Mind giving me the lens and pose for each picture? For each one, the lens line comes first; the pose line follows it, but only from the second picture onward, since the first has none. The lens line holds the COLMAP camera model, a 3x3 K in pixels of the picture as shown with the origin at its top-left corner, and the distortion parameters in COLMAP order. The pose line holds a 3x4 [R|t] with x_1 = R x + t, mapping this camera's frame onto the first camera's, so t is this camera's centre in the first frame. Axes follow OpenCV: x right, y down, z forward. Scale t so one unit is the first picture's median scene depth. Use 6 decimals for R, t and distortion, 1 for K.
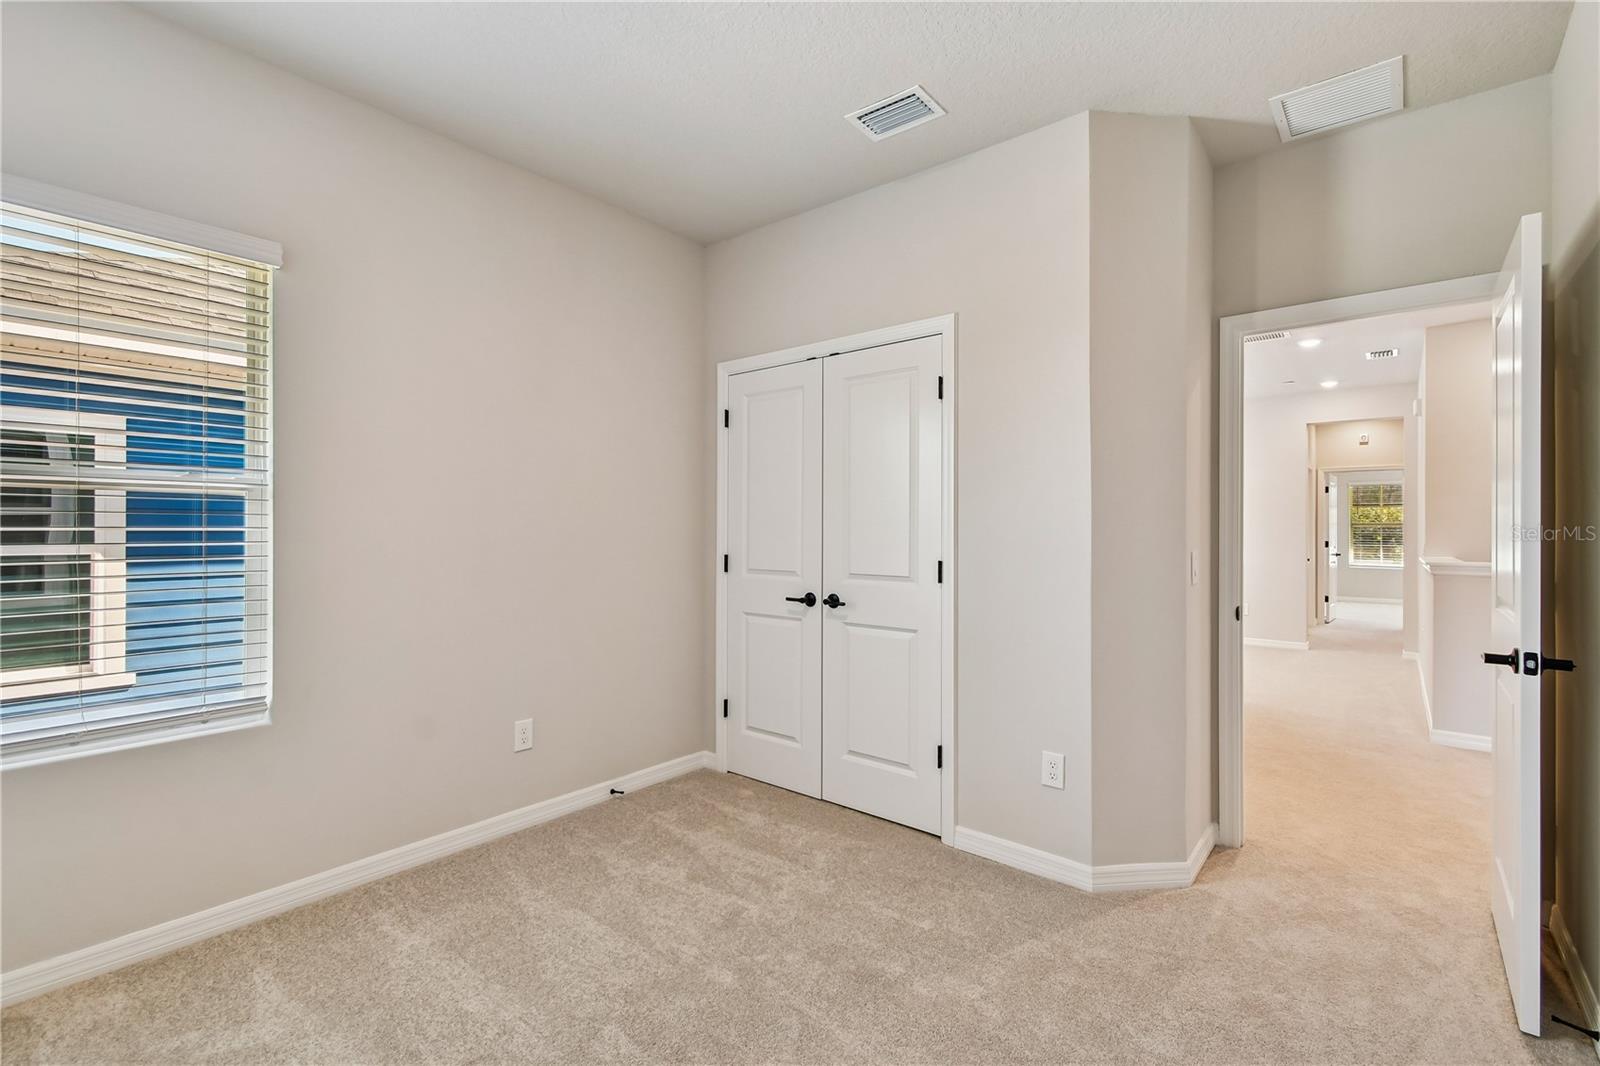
lens RADIAL K [[682.4, 0, 767.4], [0, 682.4, 532.5], [0, 0, 1]] dist [-0.010753, 0.000089]
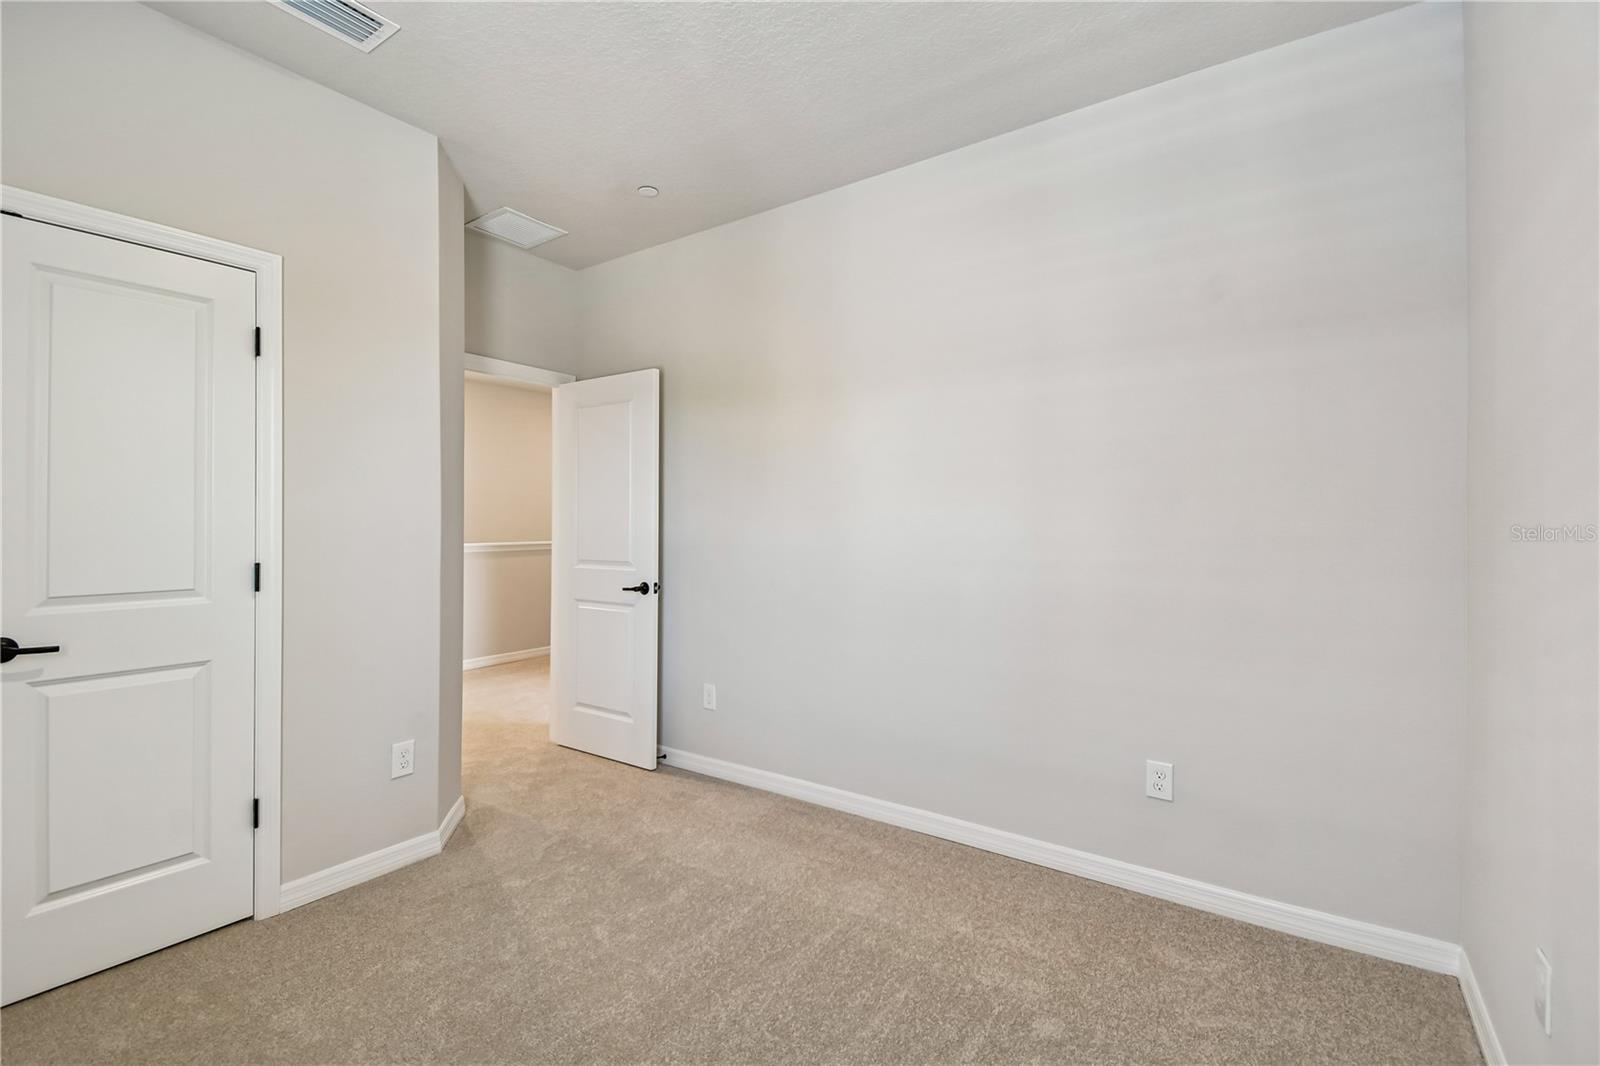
lens RADIAL K [[718.2, 0, 802.9], [0, 718.2, 515.1], [0, 0, 1]] dist [0.011527, -0.000505]
pose [[-0.108961, 0.004600, 0.994035, -0.721903], [-0.004363, 0.999977, -0.005105, -0.013571], [-0.994036, -0.004894, -0.108938, 0.520074]]
